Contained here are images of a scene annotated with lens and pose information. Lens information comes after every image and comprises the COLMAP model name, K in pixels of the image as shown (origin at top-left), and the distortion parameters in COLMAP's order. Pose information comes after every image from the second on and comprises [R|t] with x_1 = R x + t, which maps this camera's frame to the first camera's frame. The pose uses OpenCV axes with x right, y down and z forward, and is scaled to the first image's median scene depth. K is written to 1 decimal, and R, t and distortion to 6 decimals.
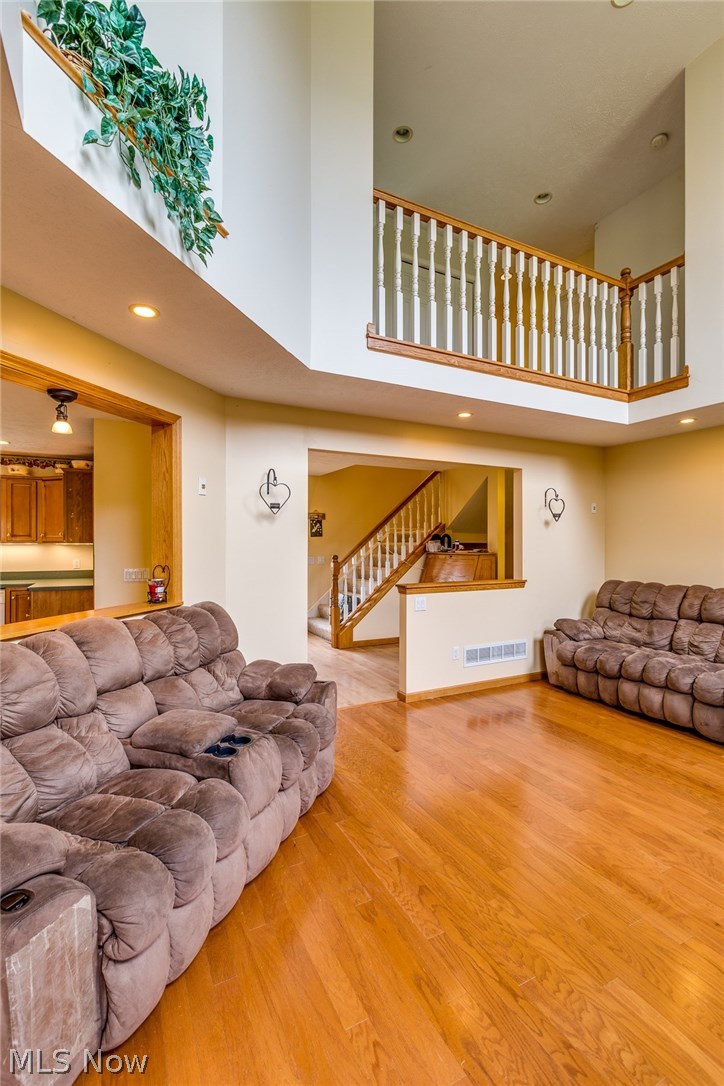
lens RADIAL K [[484.3, 0, 363.0], [0, 484.3, 543.2], [0, 0, 1]] dist [0.001639, -0.000026]
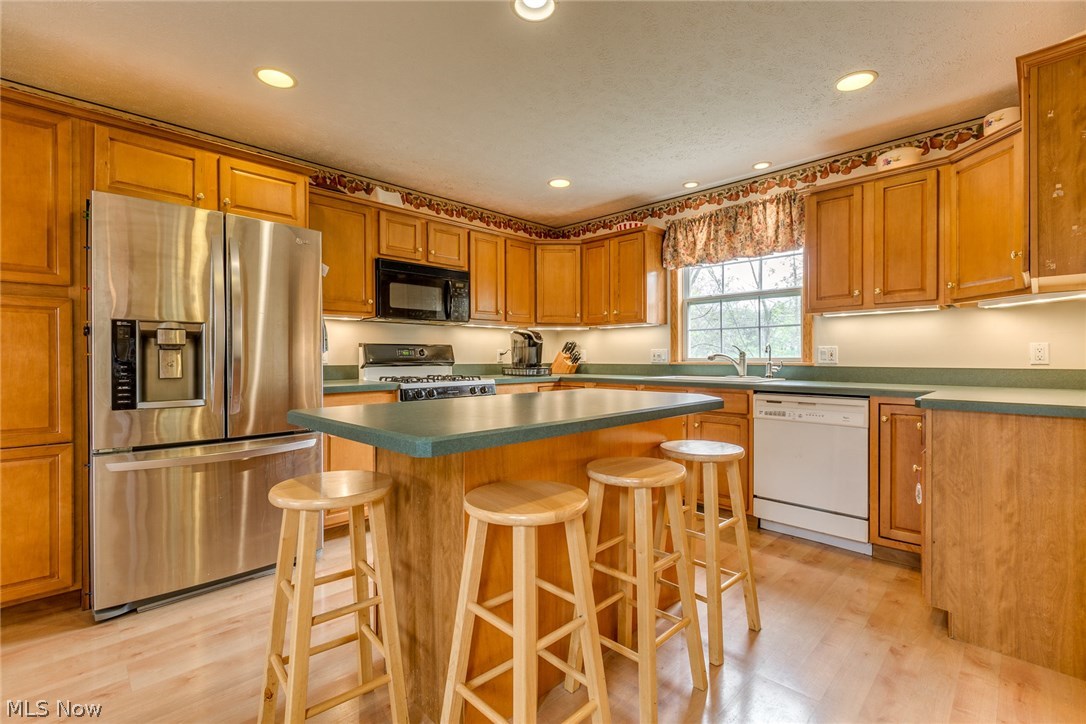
lens RADIAL K [[484.3, 0, 545.8], [0, 484.3, 359.5], [0, 0, 1]] dist [0.001639, -0.000026]
pose [[0.304744, 0.002384, -0.952431, -0.309796], [0.002427, 0.999992, 0.003279, 0.043687], [0.952431, -0.003311, 0.304736, 0.449636]]
